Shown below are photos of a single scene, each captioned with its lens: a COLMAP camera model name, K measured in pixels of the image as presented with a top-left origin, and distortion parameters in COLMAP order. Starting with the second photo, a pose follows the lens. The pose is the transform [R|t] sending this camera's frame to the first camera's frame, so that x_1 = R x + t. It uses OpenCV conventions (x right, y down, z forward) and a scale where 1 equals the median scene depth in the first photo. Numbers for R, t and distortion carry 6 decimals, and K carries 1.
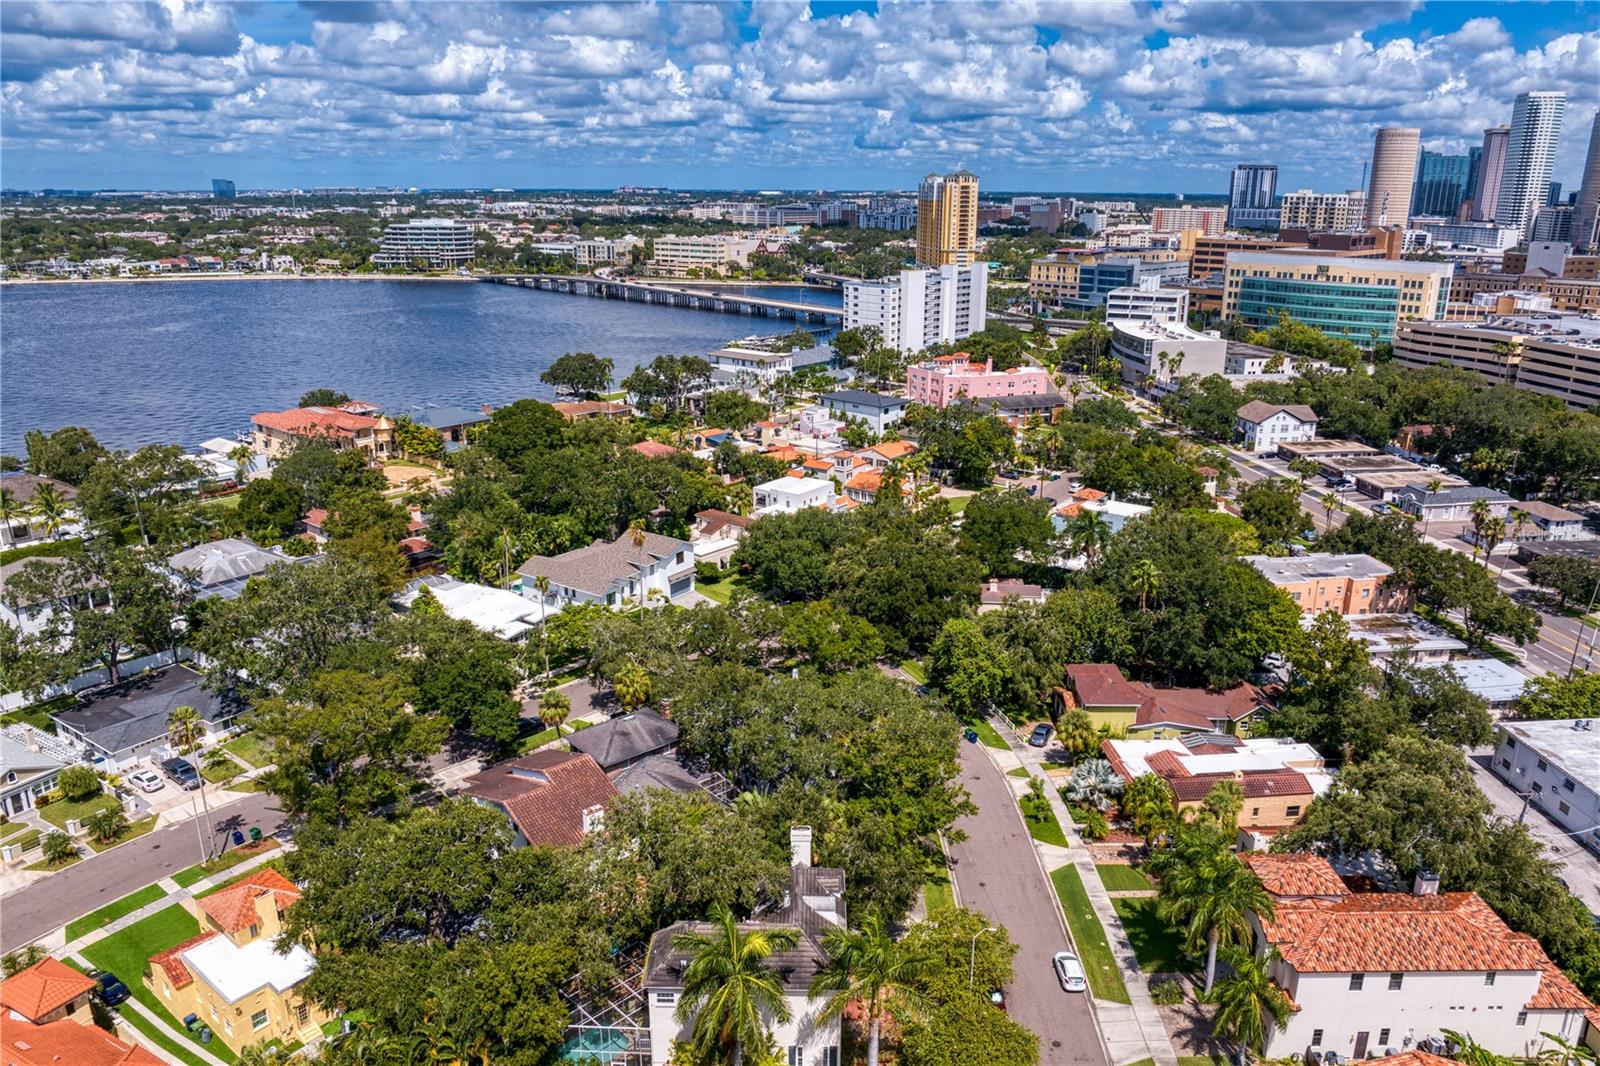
lens RADIAL K [[1126.7, 0, 804.0], [0, 1126.7, 534.8], [0, 0, 1]] dist [-0.051188, 0.015477]
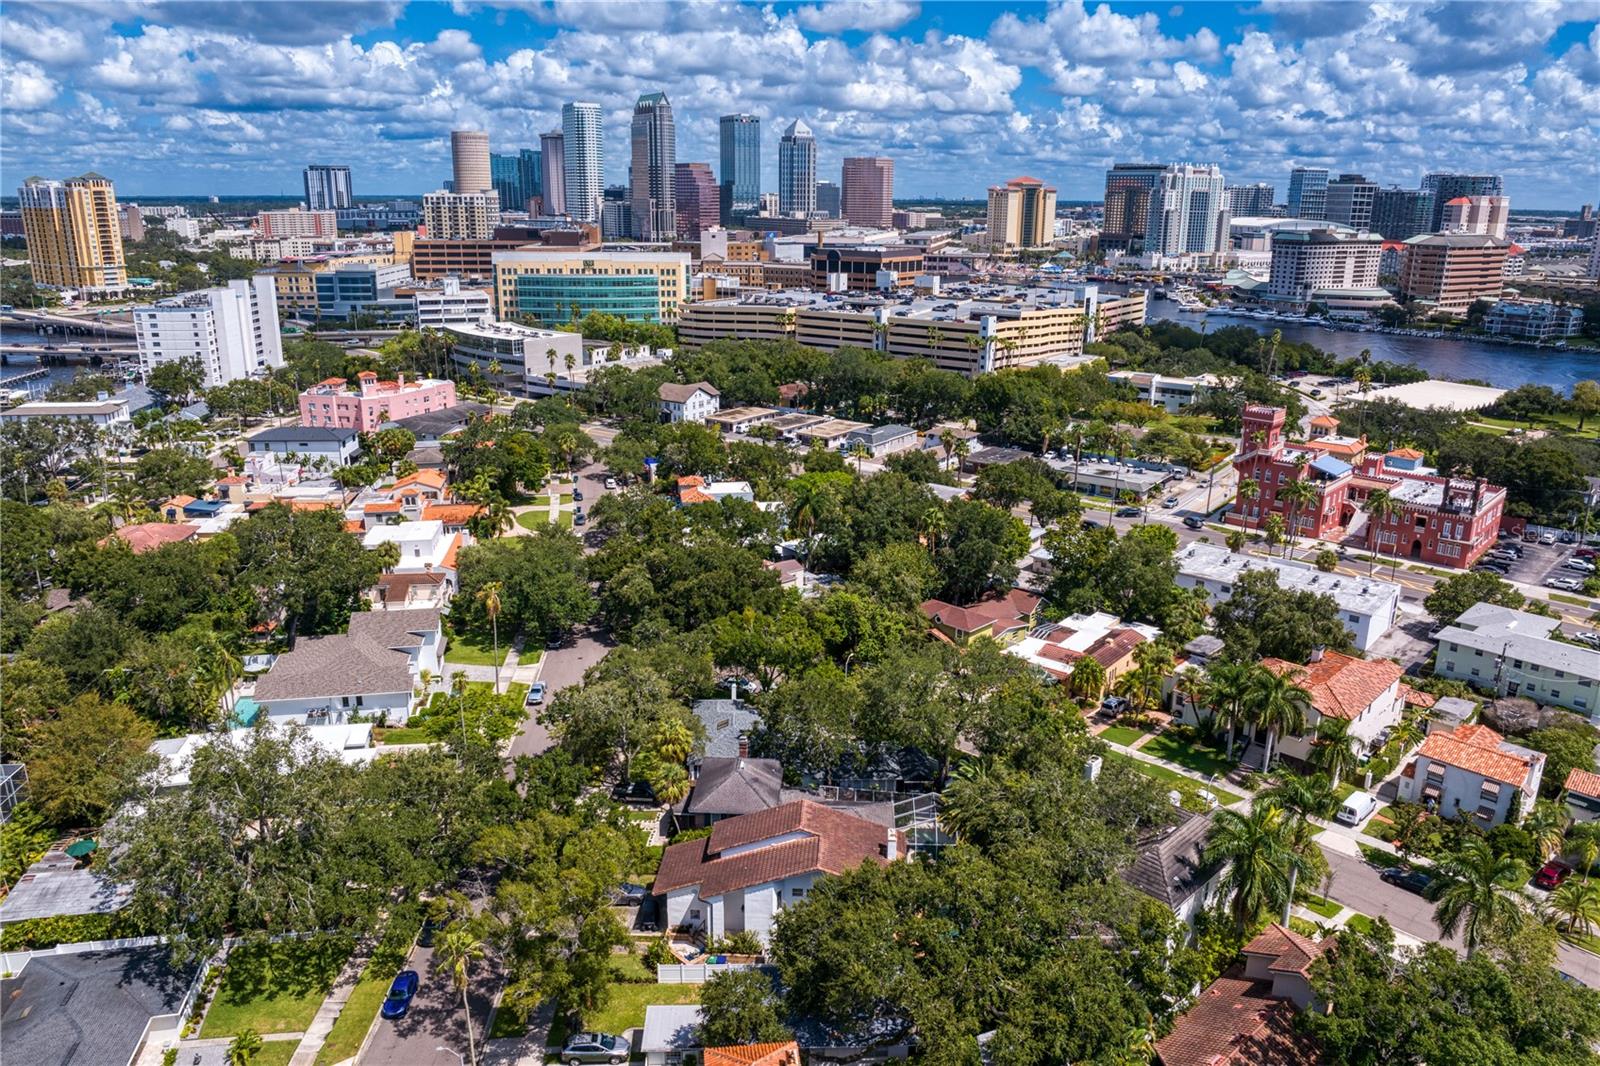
lens RADIAL K [[1126.7, 0, 806.3], [0, 1126.7, 532.0], [0, 0, 1]] dist [-0.051188, 0.015477]
pose [[0.694906, -0.204653, 0.689364, -0.149461], [0.205850, 0.975143, 0.081988, -0.019283], [-0.689008, 0.084932, 0.719760, 0.054818]]
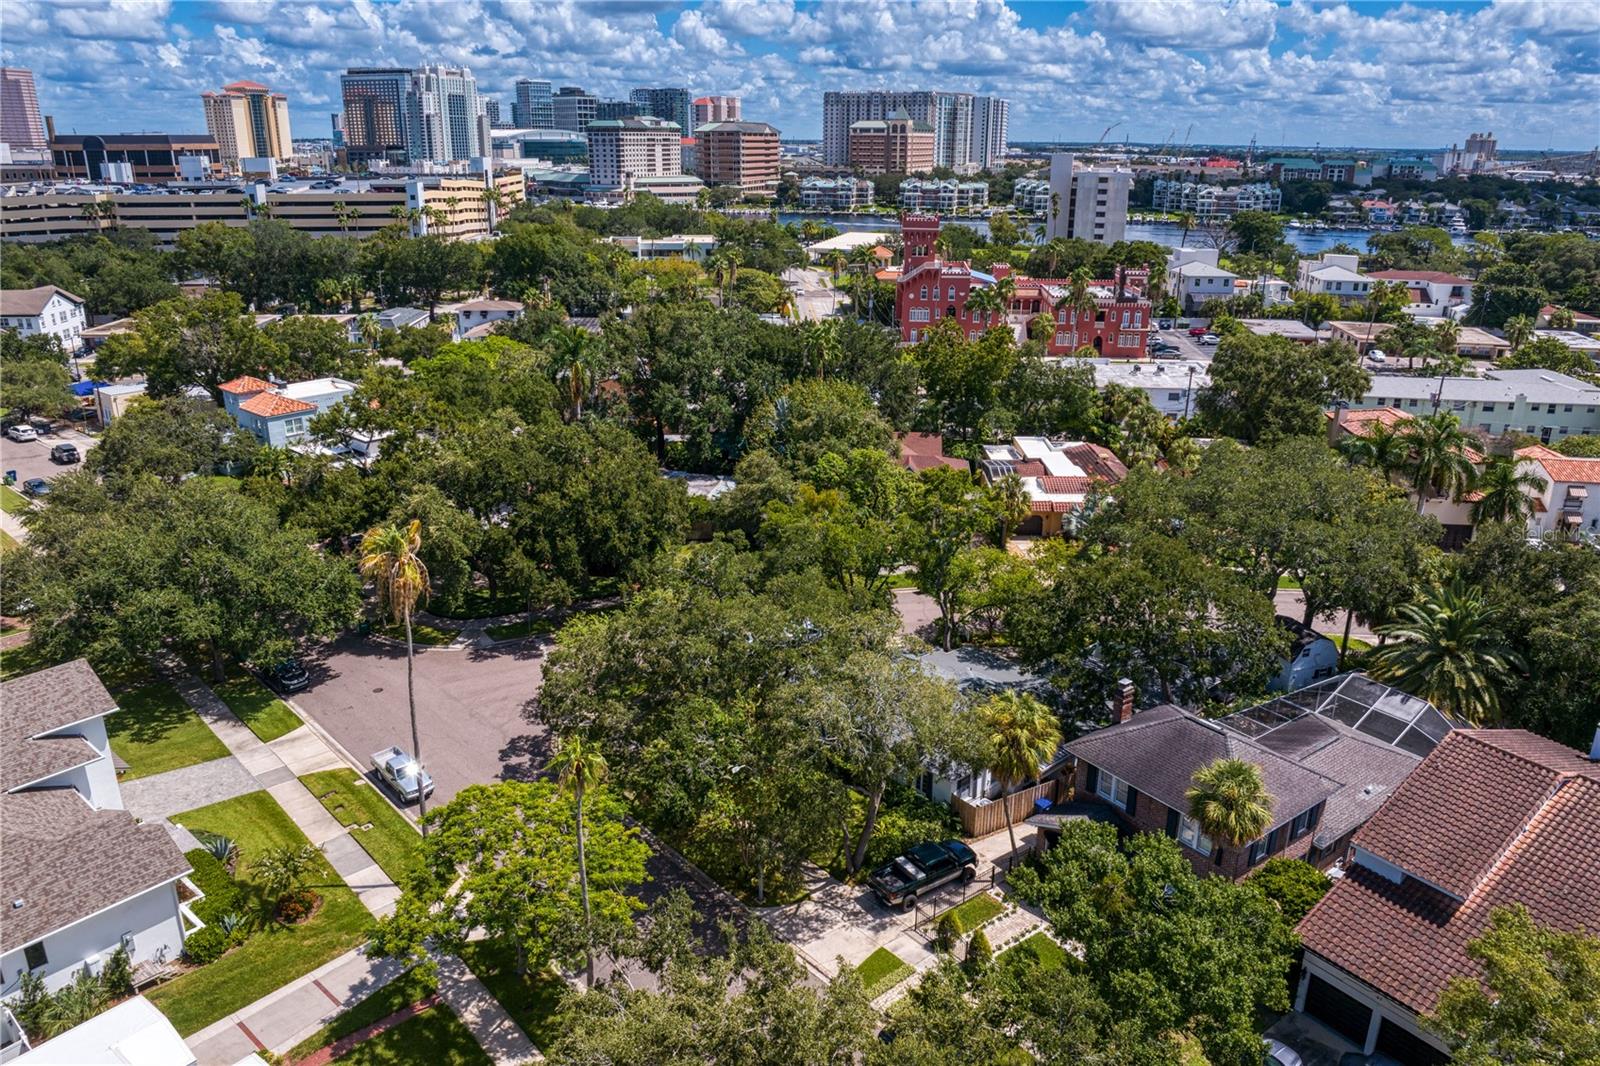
lens RADIAL K [[1126.7, 0, 813.3], [0, 1126.7, 535.1], [0, 0, 1]] dist [-0.051188, 0.015477]
pose [[0.079159, -0.333867, 0.939290, -0.119604], [0.285177, 0.910452, 0.299584, -0.019881], [-0.955200, 0.244150, 0.167282, 0.217135]]
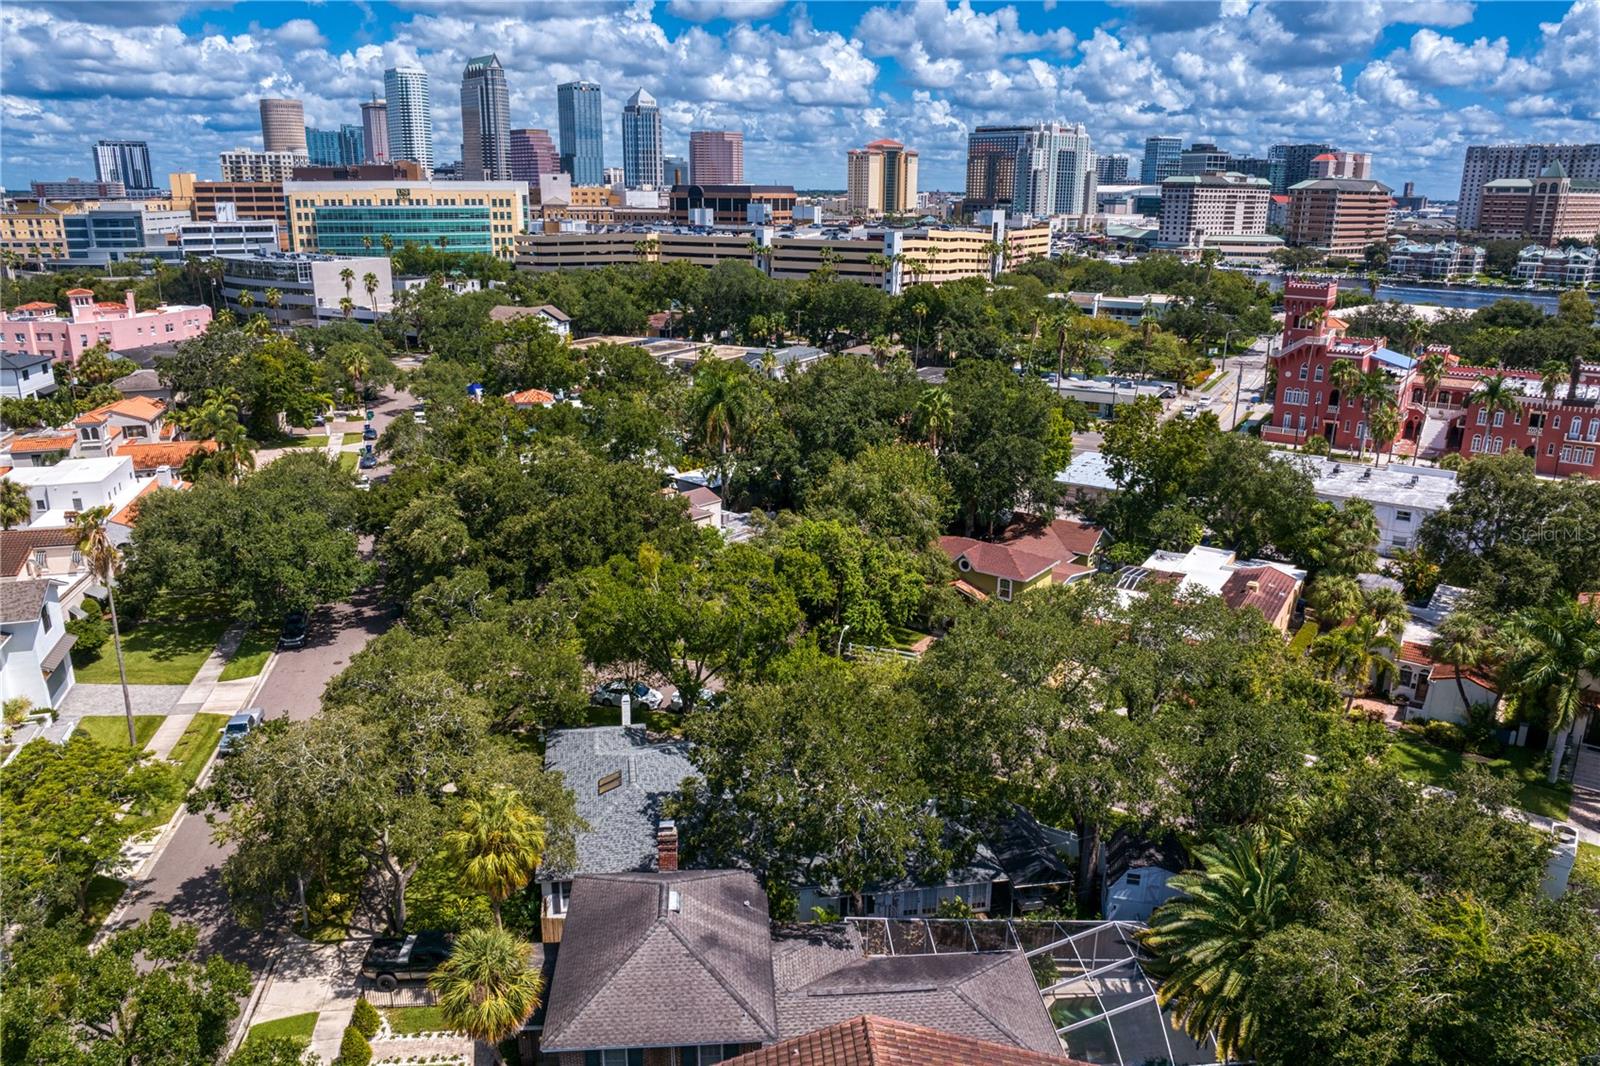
lens RADIAL K [[1126.7, 0, 805.1], [0, 1126.7, 530.6], [0, 0, 1]] dist [-0.051188, 0.015477]
pose [[0.593723, -0.232268, 0.770419, -0.080143], [0.231541, 0.966255, 0.112873, 0.002127], [-0.770638, 0.111368, 0.627467, 0.146693]]
